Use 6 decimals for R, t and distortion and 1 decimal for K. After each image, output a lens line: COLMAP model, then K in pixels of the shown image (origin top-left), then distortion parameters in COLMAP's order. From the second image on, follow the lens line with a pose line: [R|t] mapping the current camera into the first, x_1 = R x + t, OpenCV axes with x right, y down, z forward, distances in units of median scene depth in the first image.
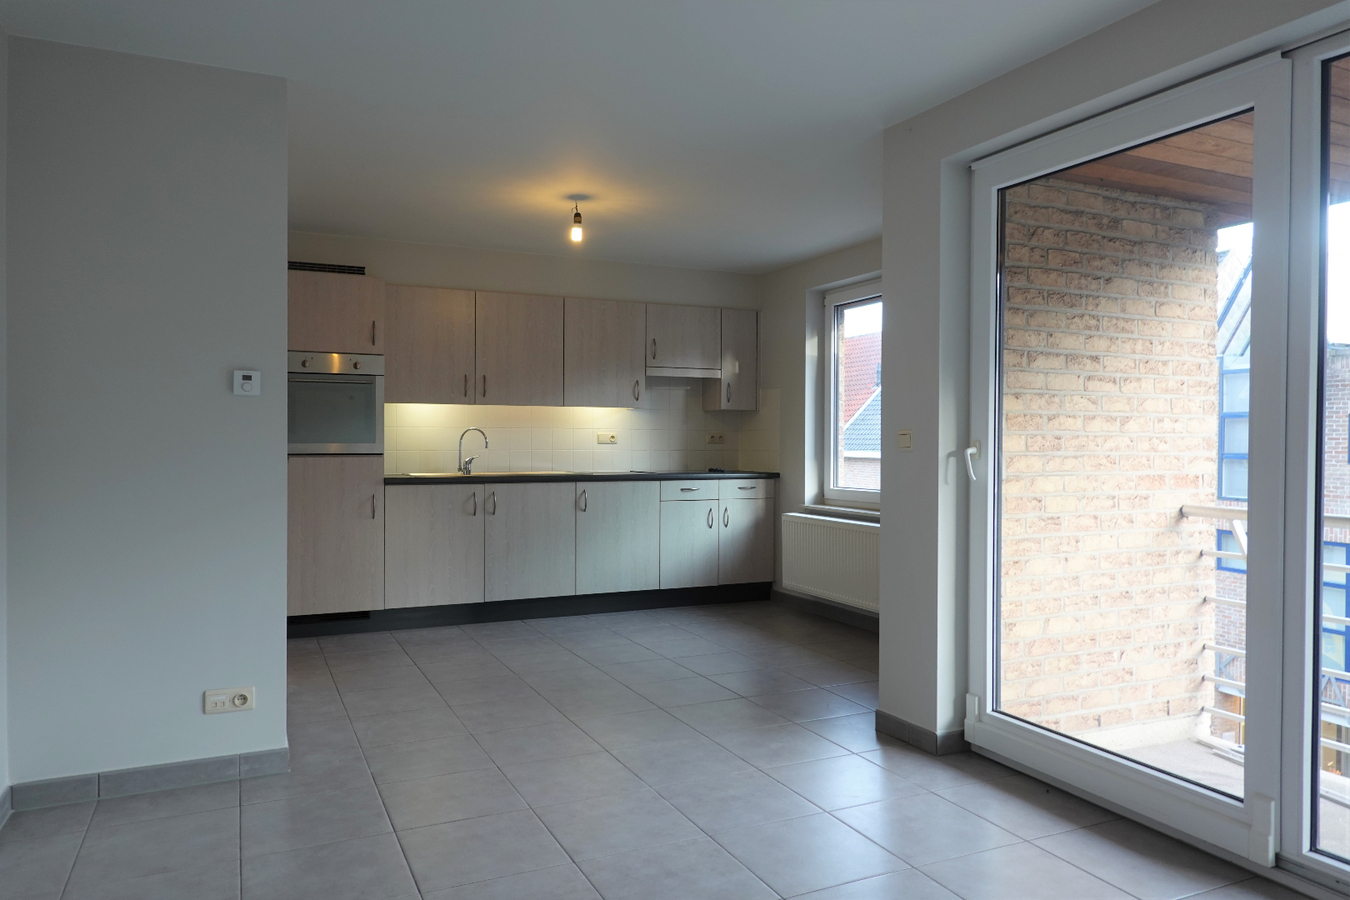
lens RADIAL K [[920.5, 0, 675.0], [0, 920.5, 450.0], [0, 0, 1]] dist [-0.001732, 0.000791]
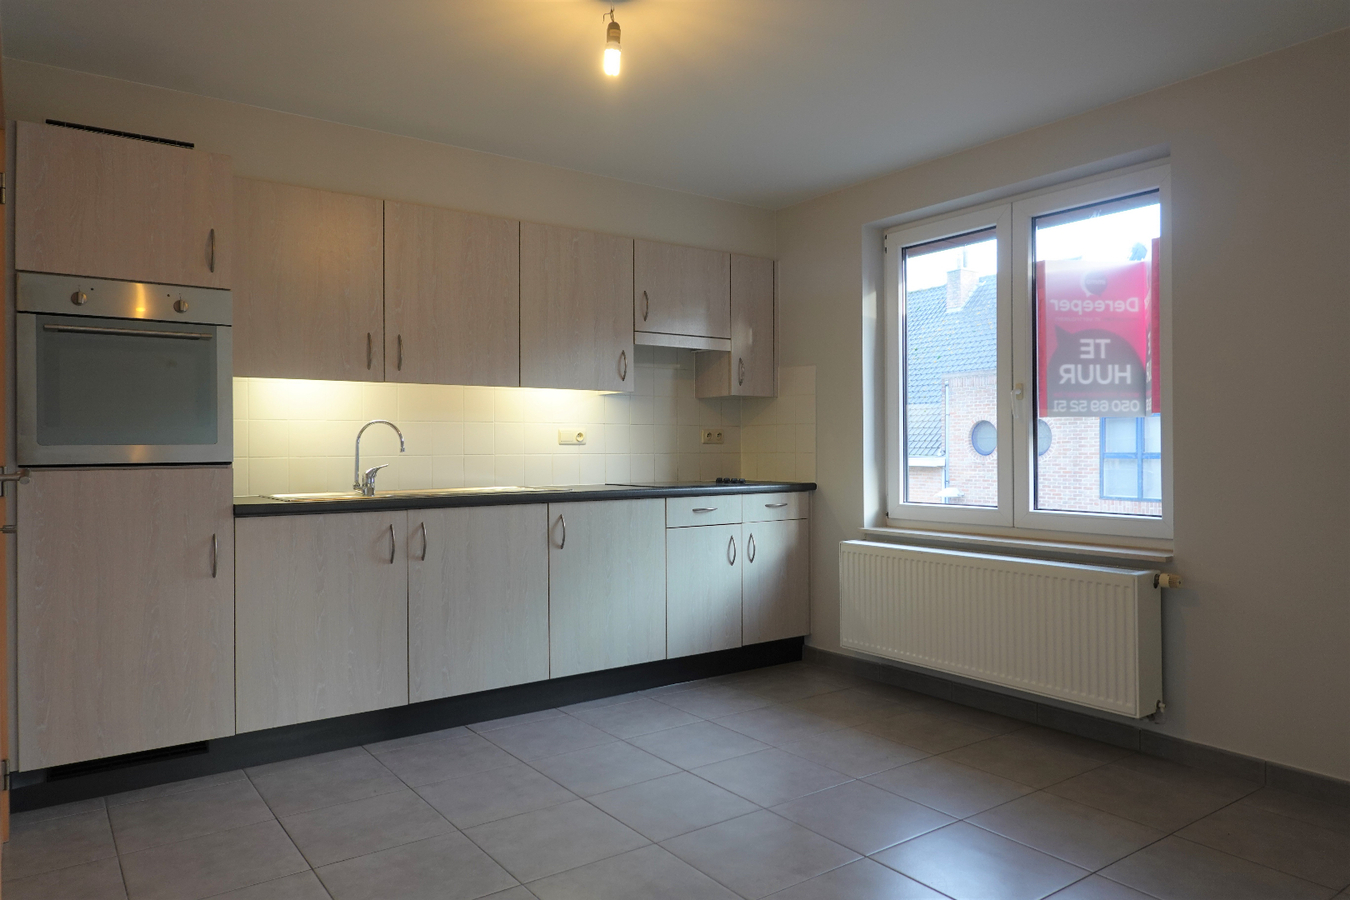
lens RADIAL K [[896.6, 0, 671.6], [0, 896.6, 448.7], [0, 0, 1]] dist [-0.003882, 0.003097]
pose [[0.983790, -0.009459, 0.179077, -0.147237], [0.010956, 0.999913, -0.007374, 0.002426], [-0.178991, 0.009216, 0.983808, 0.402271]]
